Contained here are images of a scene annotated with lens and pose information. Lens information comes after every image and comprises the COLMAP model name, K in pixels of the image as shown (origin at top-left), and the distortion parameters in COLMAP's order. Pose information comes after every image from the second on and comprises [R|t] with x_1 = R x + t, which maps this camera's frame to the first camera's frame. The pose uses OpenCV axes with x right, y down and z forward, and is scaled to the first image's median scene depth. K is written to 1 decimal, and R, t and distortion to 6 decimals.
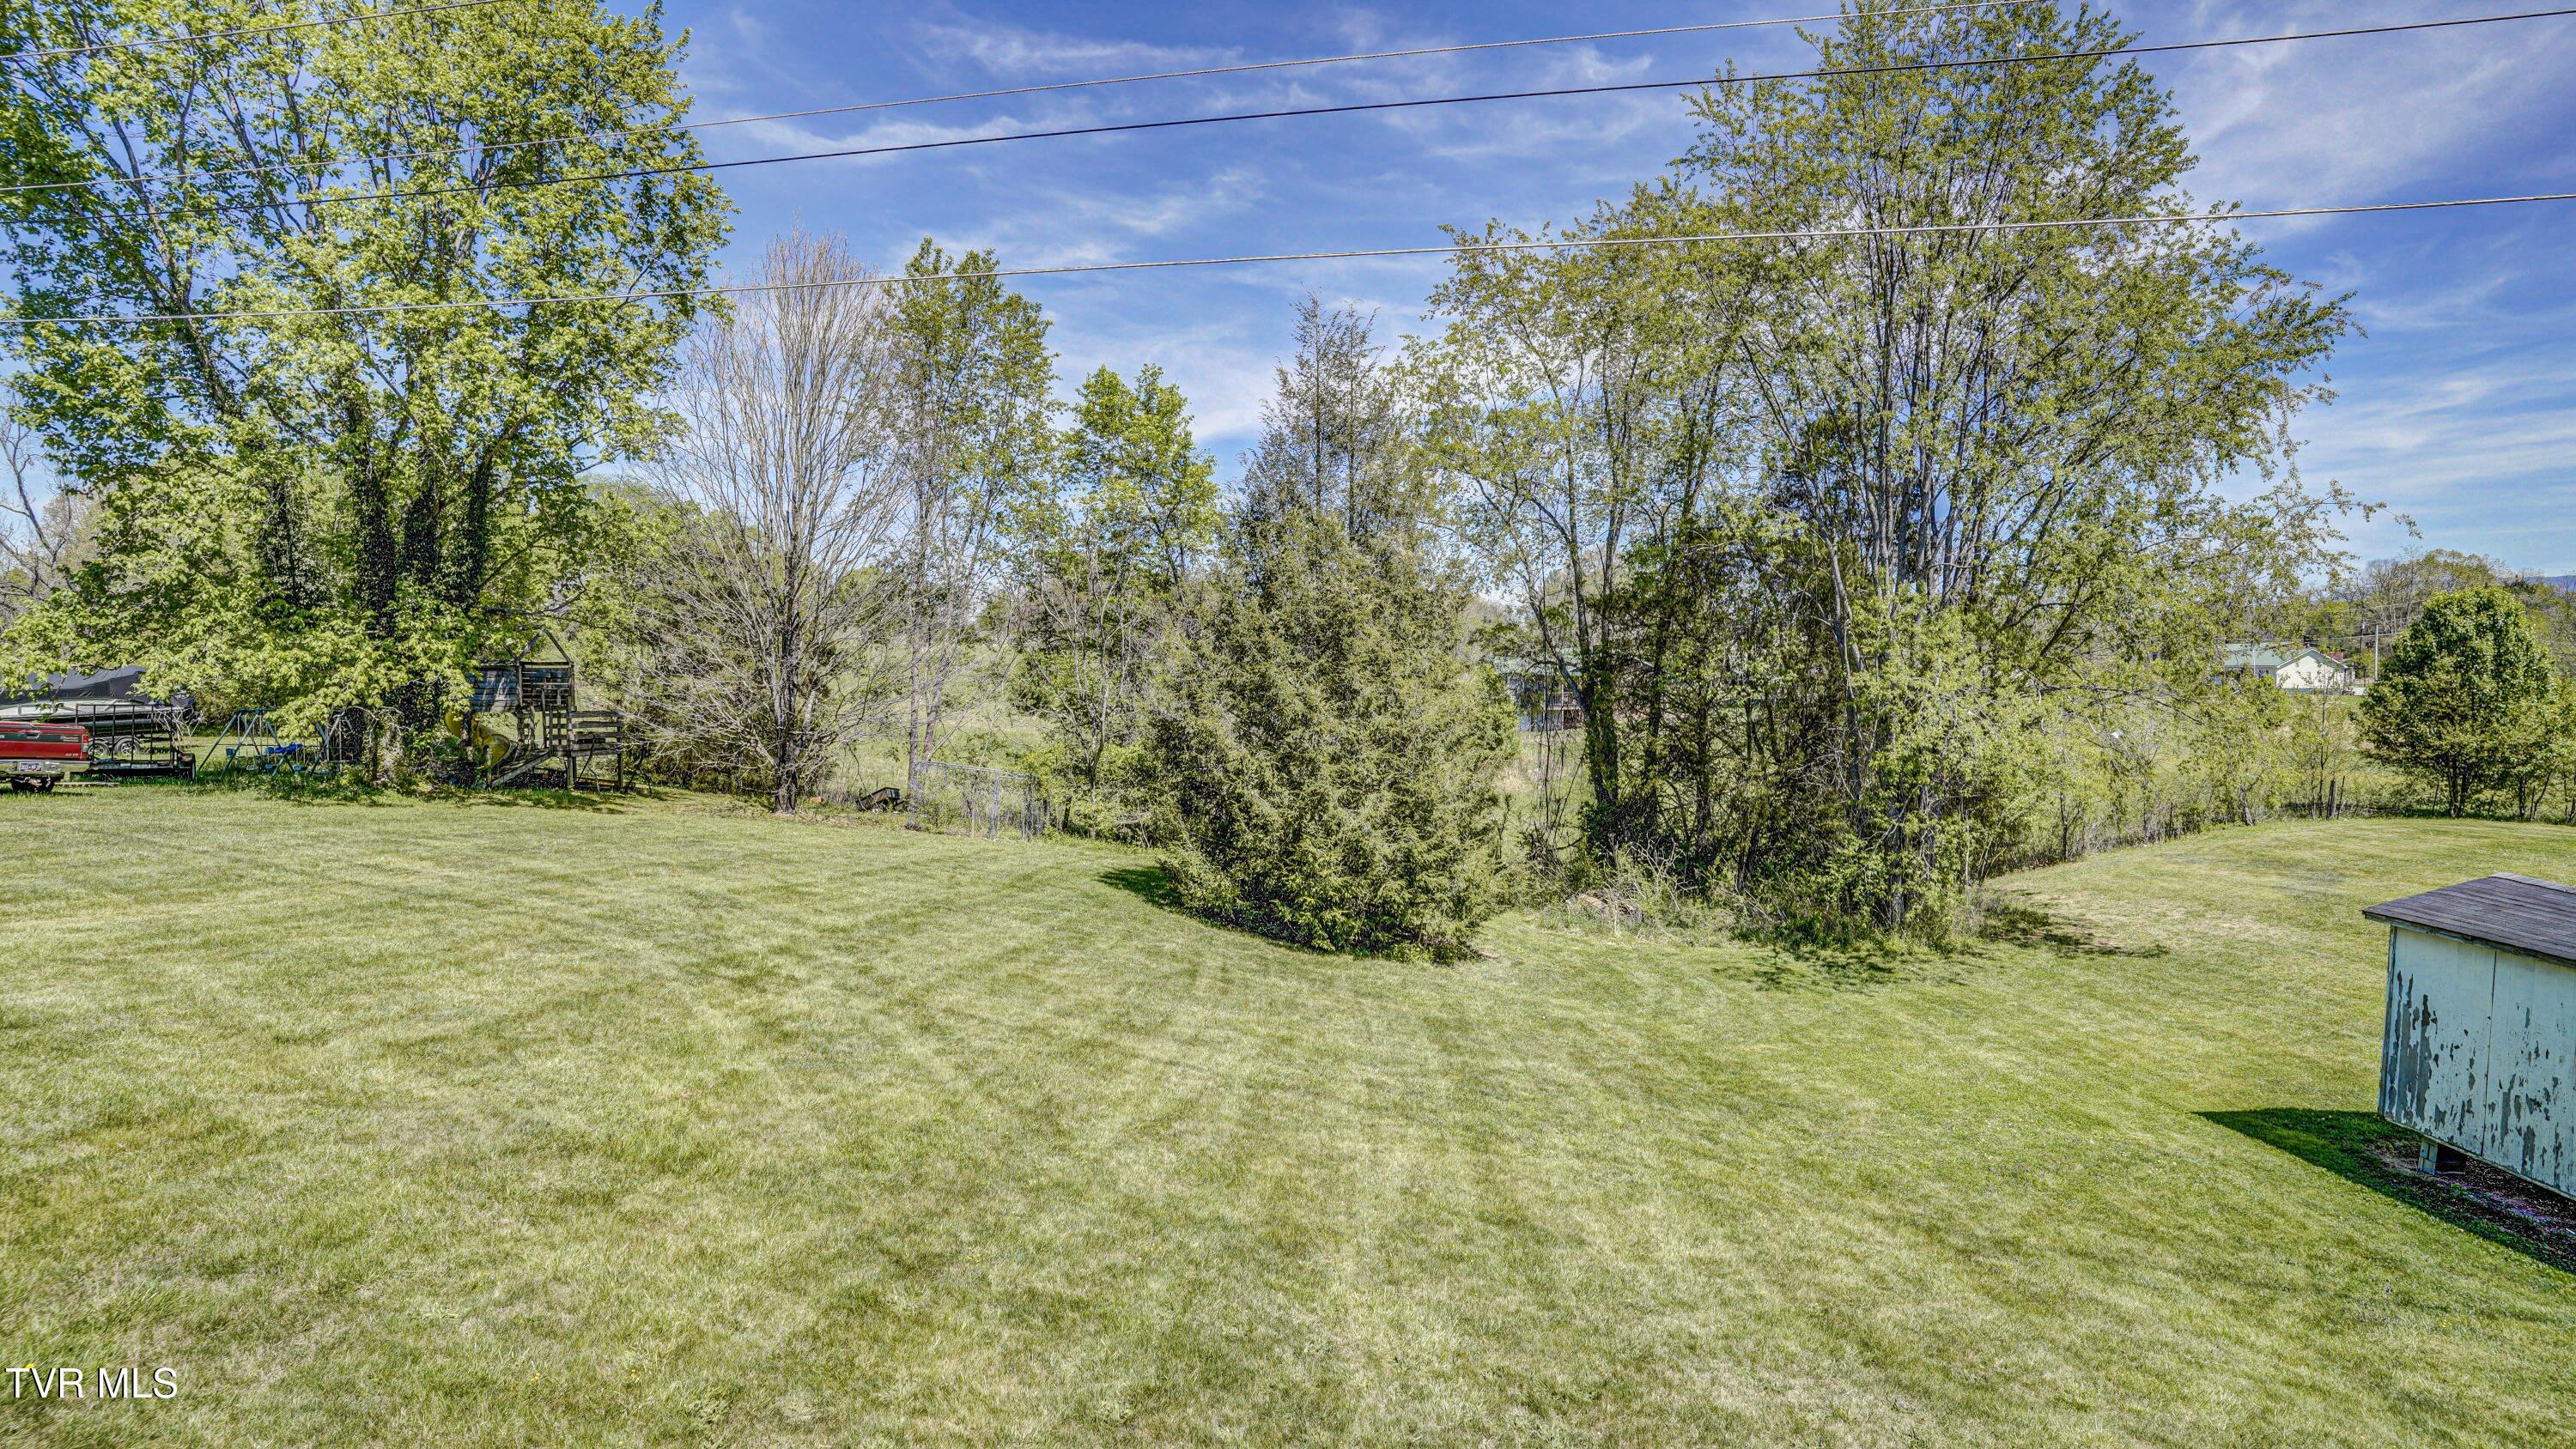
lens RADIAL K [[1267.7, 0, 1289.8], [0, 1267.7, 717.7], [0, 0, 1]] dist [-0.081071, 0.038949]
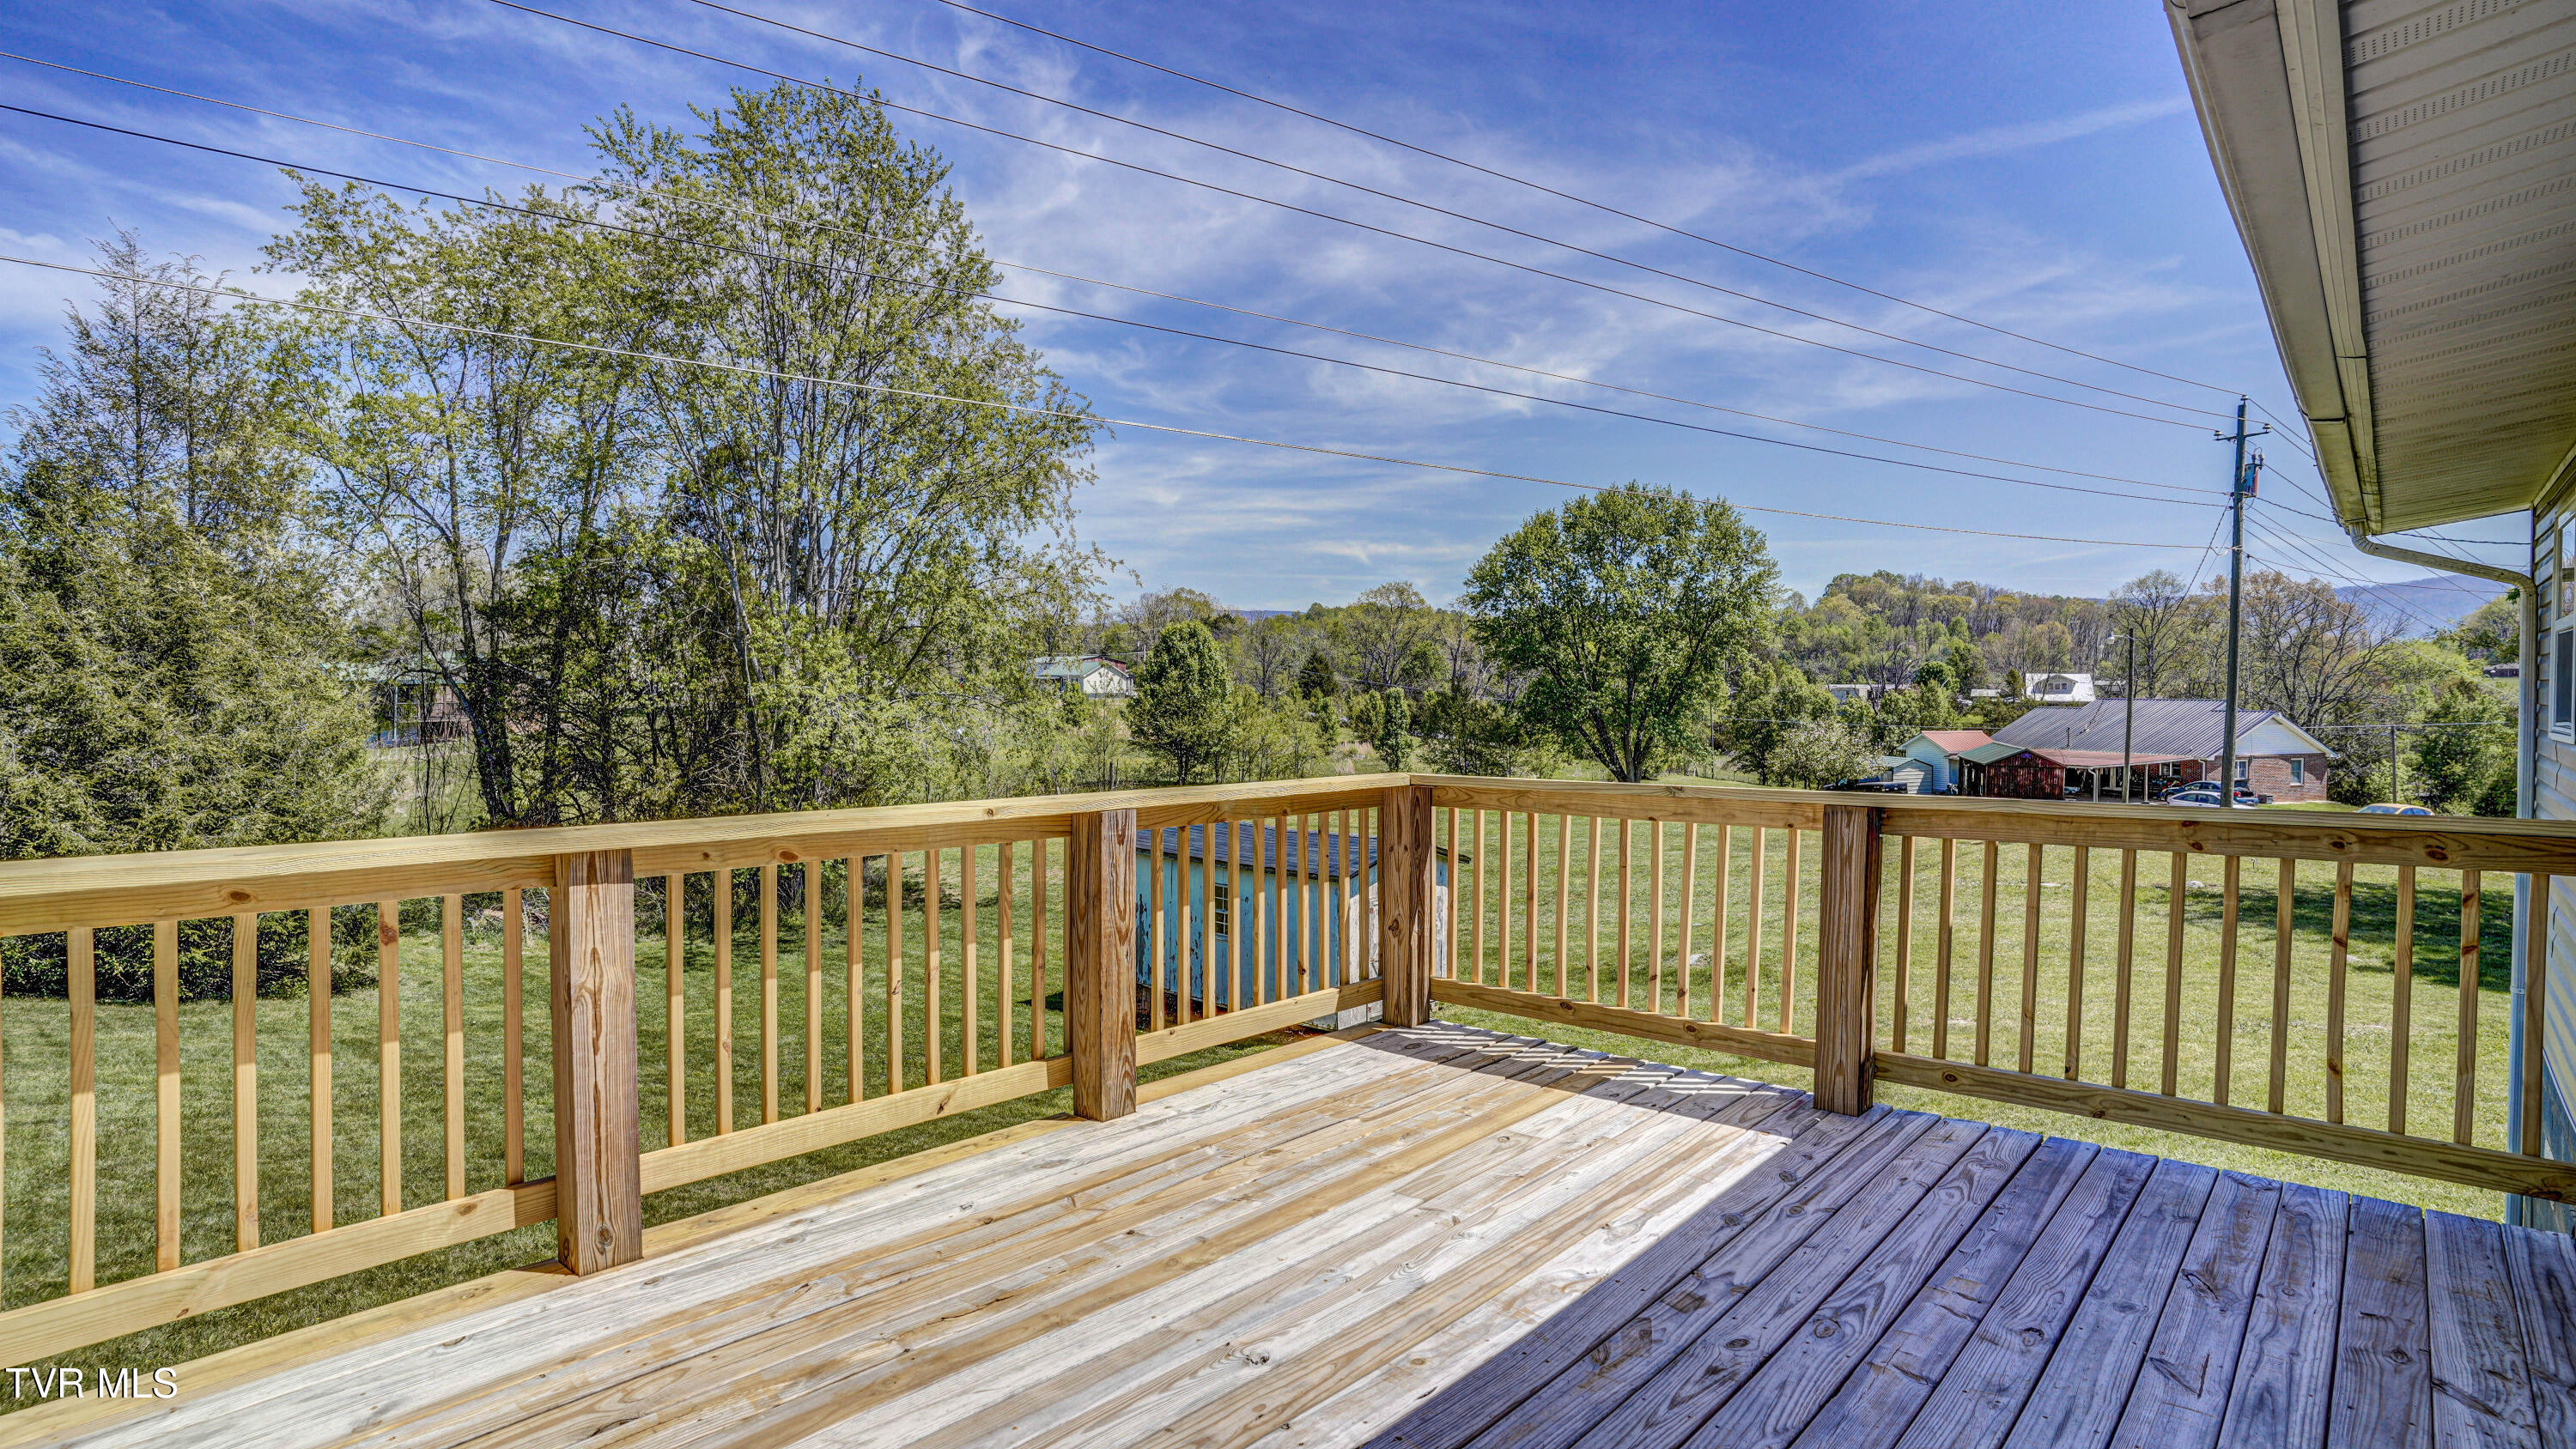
lens RADIAL K [[1267.7, 0, 1289.8], [0, 1267.7, 717.7], [0, 0, 1]] dist [-0.081071, 0.038949]
pose [[0.668862, -0.018534, 0.743156, -0.050805], [0.023225, 0.999722, 0.004029, 0.002063], [-0.743024, 0.014565, 0.669106, -0.091639]]
